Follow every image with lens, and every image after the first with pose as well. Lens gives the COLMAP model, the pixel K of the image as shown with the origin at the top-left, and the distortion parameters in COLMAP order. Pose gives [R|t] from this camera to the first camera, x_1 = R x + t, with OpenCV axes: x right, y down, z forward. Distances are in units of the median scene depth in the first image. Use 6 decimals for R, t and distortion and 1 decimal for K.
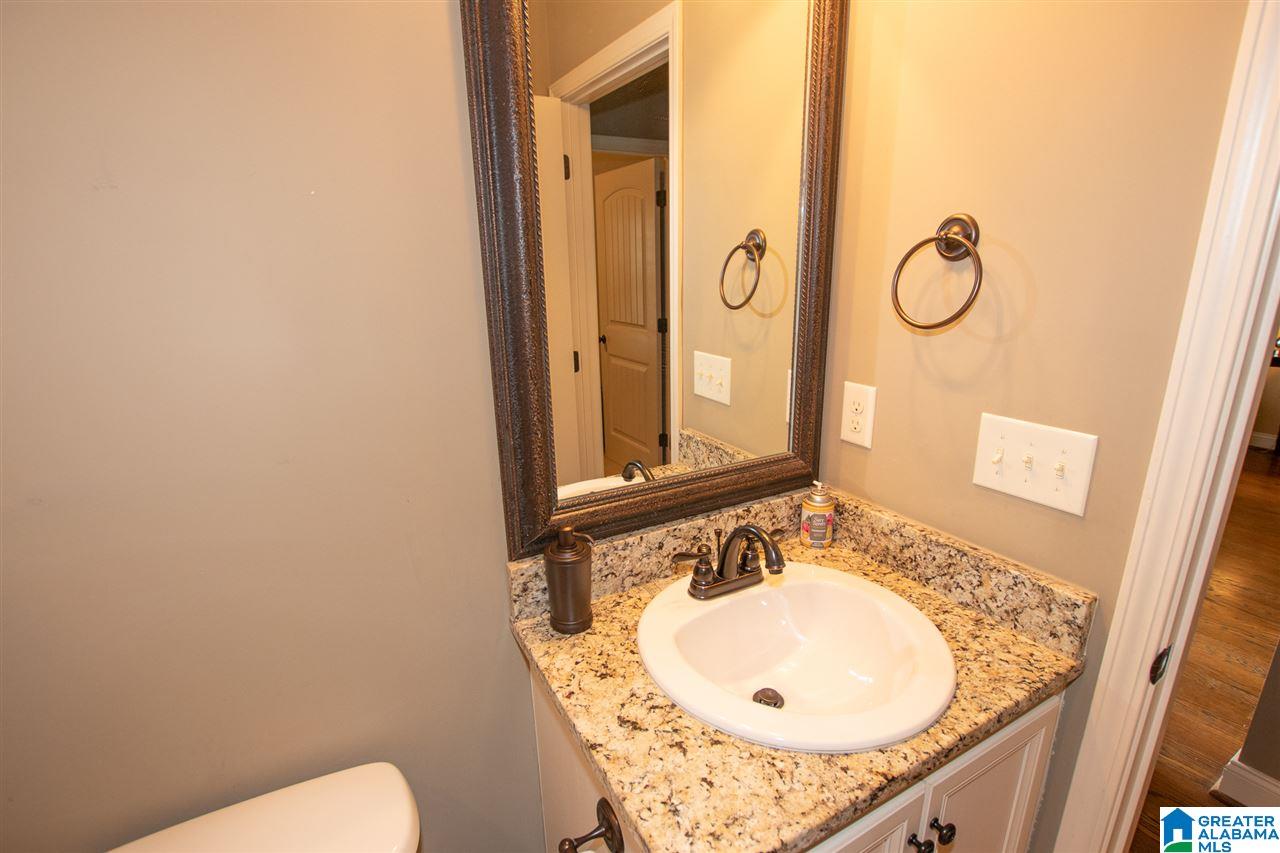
lens RADIAL K [[599.5, 0, 638.9], [0, 599.5, 430.8], [0, 0, 1]] dist [-0.029315, -0.000428]
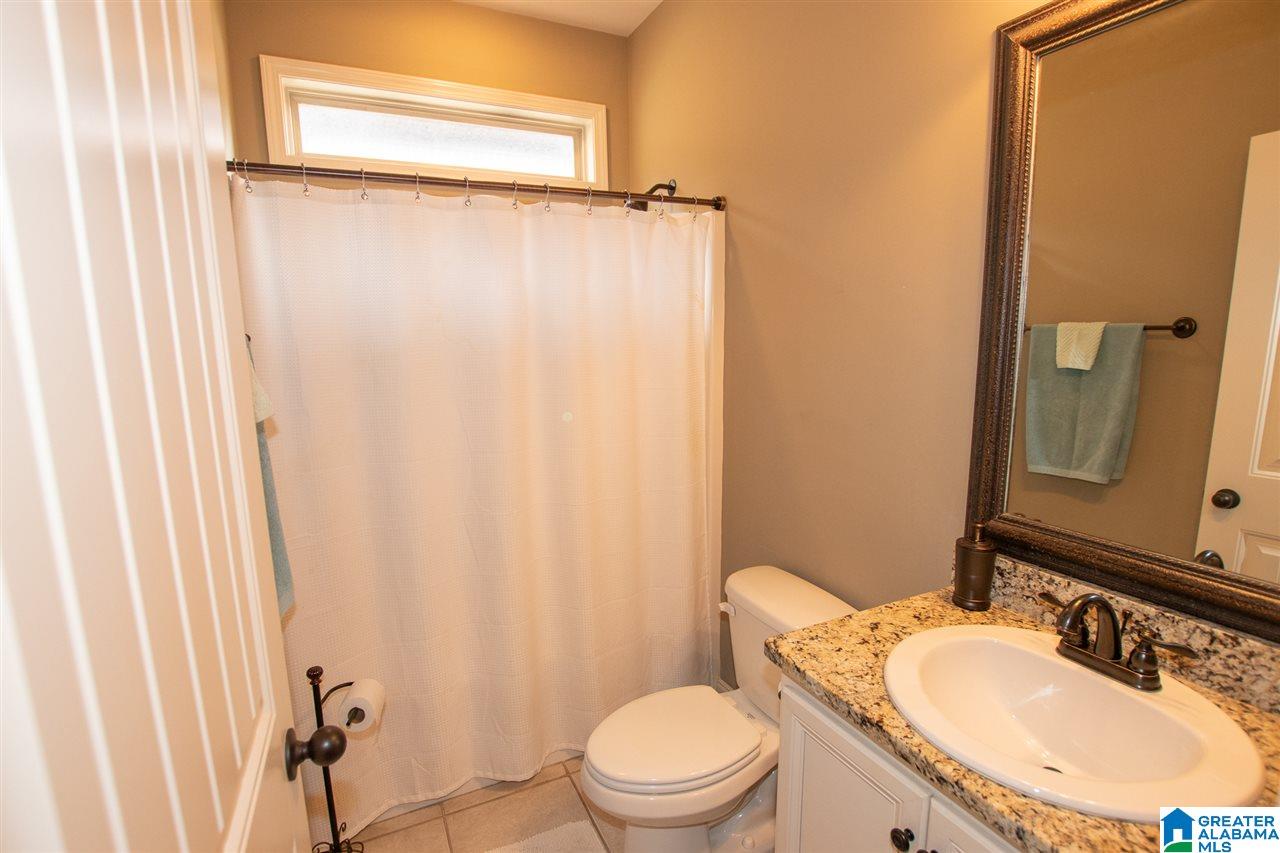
lens RADIAL K [[599.5, 0, 638.9], [0, 599.5, 430.8], [0, 0, 1]] dist [-0.029315, -0.000428]
pose [[-0.042861, 0.179683, -0.982790, 1.154661], [-0.251524, 0.950070, 0.184670, -0.085889], [0.966902, 0.255110, 0.004473, 0.240356]]
